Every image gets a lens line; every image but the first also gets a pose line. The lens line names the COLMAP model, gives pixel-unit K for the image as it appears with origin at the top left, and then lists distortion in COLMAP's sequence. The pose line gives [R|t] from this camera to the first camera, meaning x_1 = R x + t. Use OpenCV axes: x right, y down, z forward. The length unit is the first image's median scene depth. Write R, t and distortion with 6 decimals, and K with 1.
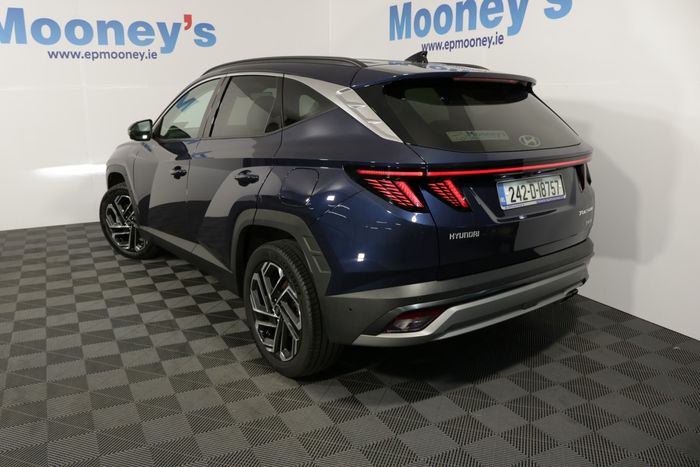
lens RADIAL K [[581.1, 0, 338.7], [0, 581.1, 233.6], [0, 0, 1]] dist [-0.155086, 0.119724]
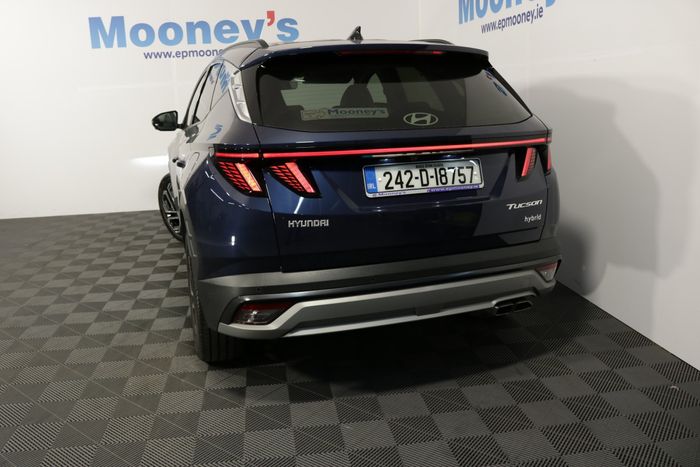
lens RADIAL K [[581.1, 0, 338.7], [0, 581.1, 233.6], [0, 0, 1]] dist [-0.155086, 0.119724]
pose [[0.944699, 0.046987, -0.324554, 0.366295], [-0.045910, 0.998885, 0.010978, 0.004094], [0.324708, 0.004530, 0.945803, 0.103301]]
